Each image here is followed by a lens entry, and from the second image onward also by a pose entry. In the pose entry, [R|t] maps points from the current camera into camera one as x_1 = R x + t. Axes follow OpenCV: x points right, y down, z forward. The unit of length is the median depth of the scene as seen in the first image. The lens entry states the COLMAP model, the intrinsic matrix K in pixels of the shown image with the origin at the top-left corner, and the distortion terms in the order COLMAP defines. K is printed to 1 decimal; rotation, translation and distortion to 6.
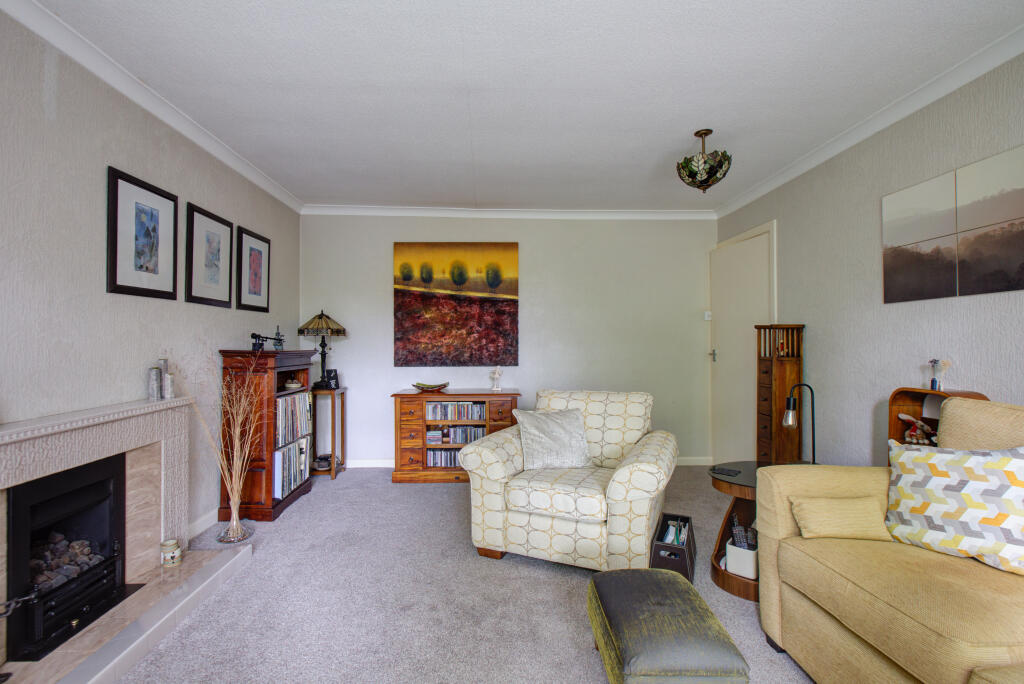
lens RADIAL K [[482.3, 0, 504.5], [0, 482.3, 331.7], [0, 0, 1]] dist [0.000783, 0.000233]
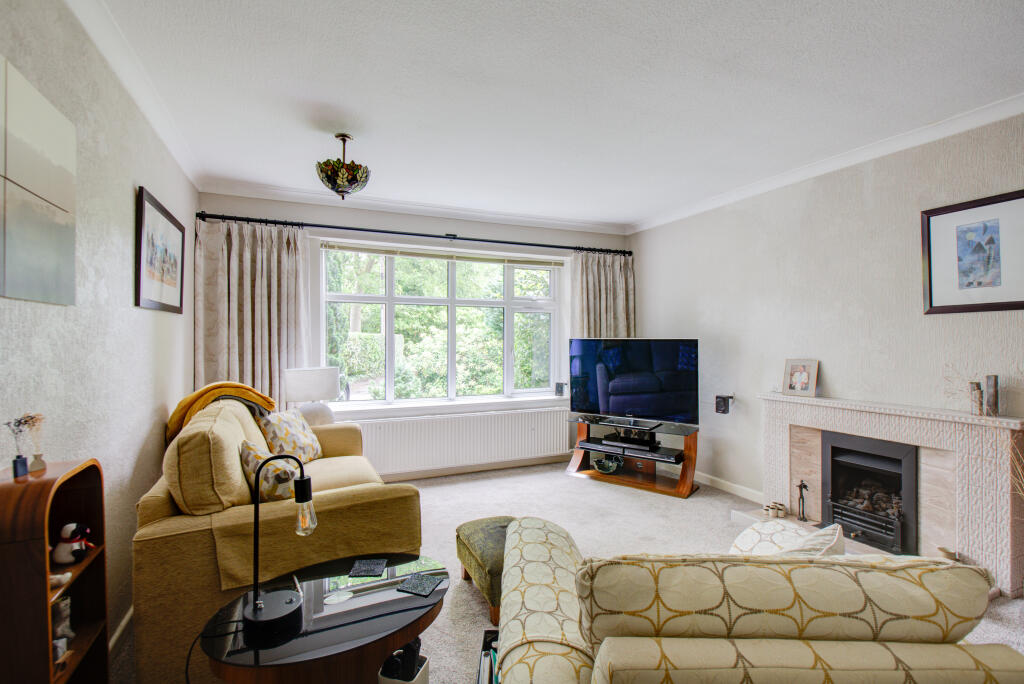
lens RADIAL K [[482.3, 0, 504.5], [0, 482.3, 331.7], [0, 0, 1]] dist [0.000783, 0.000233]
pose [[-0.927284, 0.000708, -0.374358, 0.573889], [0.010925, 0.999623, -0.025172, -0.016173], [0.374199, -0.027432, -0.926943, 1.601127]]
